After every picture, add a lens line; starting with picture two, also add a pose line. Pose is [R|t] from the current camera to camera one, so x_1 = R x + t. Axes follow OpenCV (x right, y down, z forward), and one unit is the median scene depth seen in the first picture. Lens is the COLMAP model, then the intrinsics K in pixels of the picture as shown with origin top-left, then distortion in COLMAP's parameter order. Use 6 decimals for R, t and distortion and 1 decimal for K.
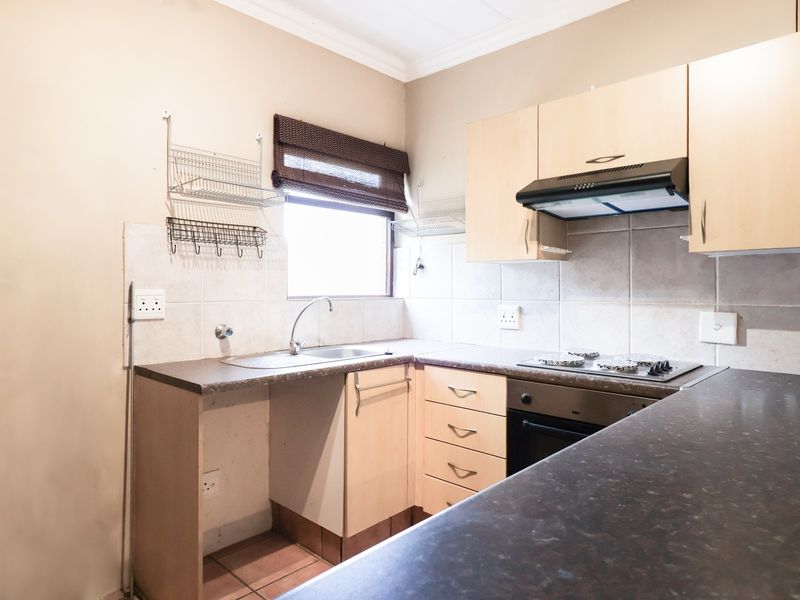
lens RADIAL K [[505.2, 0, 380.0], [0, 505.2, 297.2], [0, 0, 1]] dist [0.003830, -0.011799]
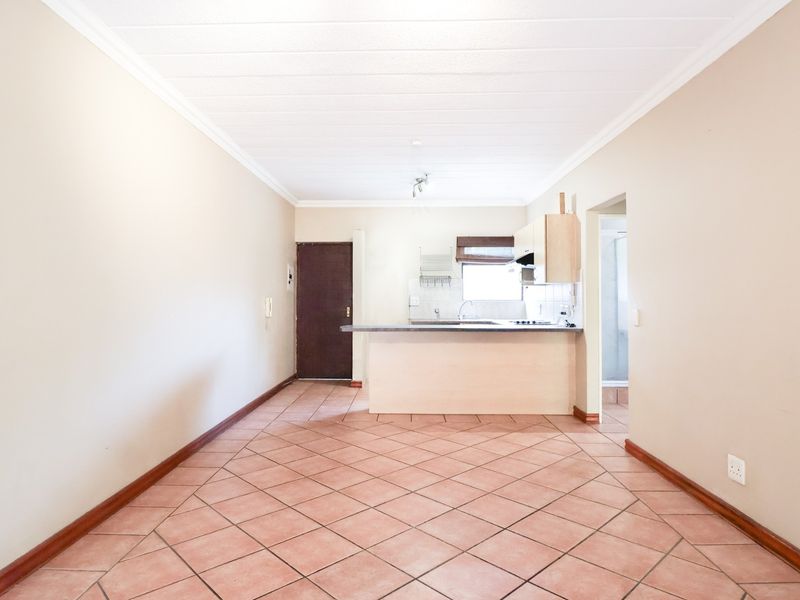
lens RADIAL K [[505.2, 0, 394.9], [0, 505.2, 297.7], [0, 0, 1]] dist [0.003830, -0.011799]
pose [[0.701395, -0.009747, -0.712706, 1.746459], [-0.011913, 0.999607, -0.025394, 0.069594], [0.712673, 0.026302, 0.701003, -1.386217]]
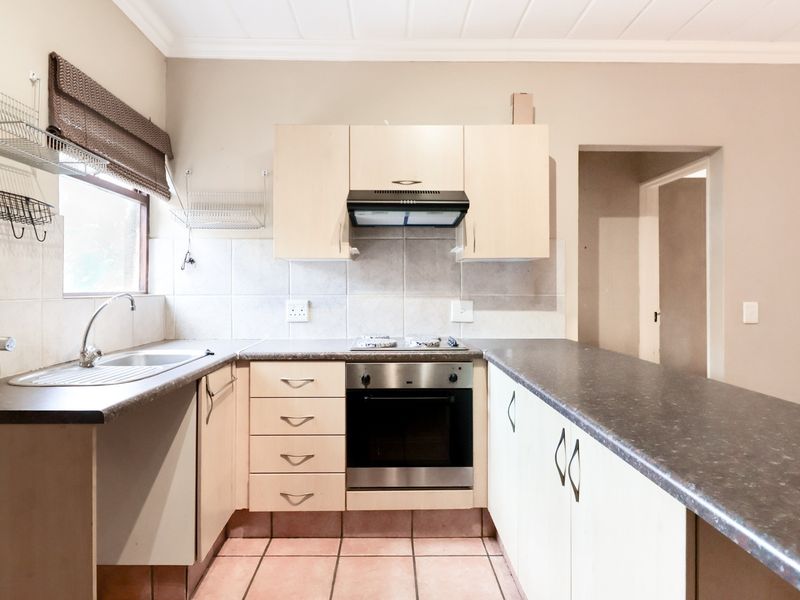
lens RADIAL K [[490.1, 0, 400.0], [0, 490.1, 293.4], [0, 0, 1]] dist [-0.024133, -0.003626]
pose [[0.687393, -0.008193, 0.726240, -0.410363], [0.014089, 0.999899, -0.002055, 0.008630], [-0.726149, 0.011645, 0.687438, 0.144894]]
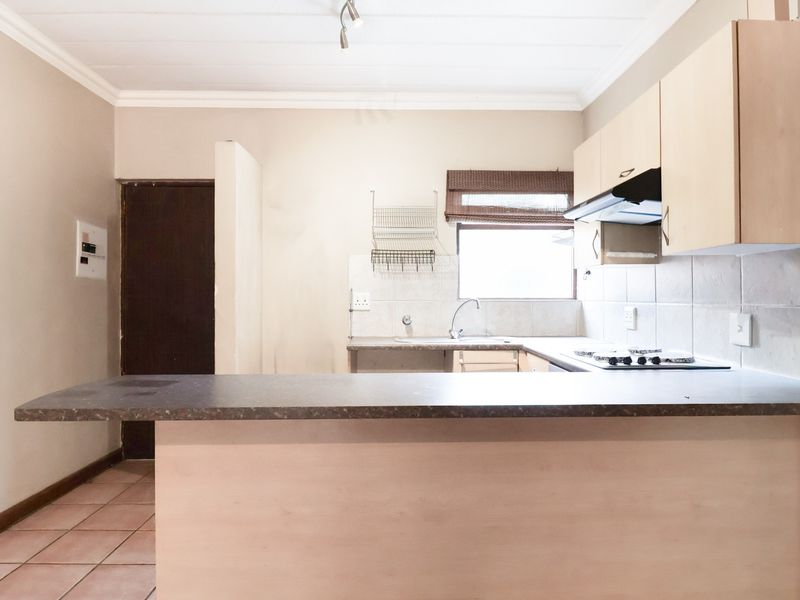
lens RADIAL K [[505.2, 0, 401.4], [0, 505.2, 296.0], [0, 0, 1]] dist [0.003830, -0.011799]
pose [[0.715999, -0.000730, -0.698101, 0.763929], [-0.012319, 0.999831, -0.013680, 0.016004], [0.697992, 0.018395, 0.715869, -0.120880]]
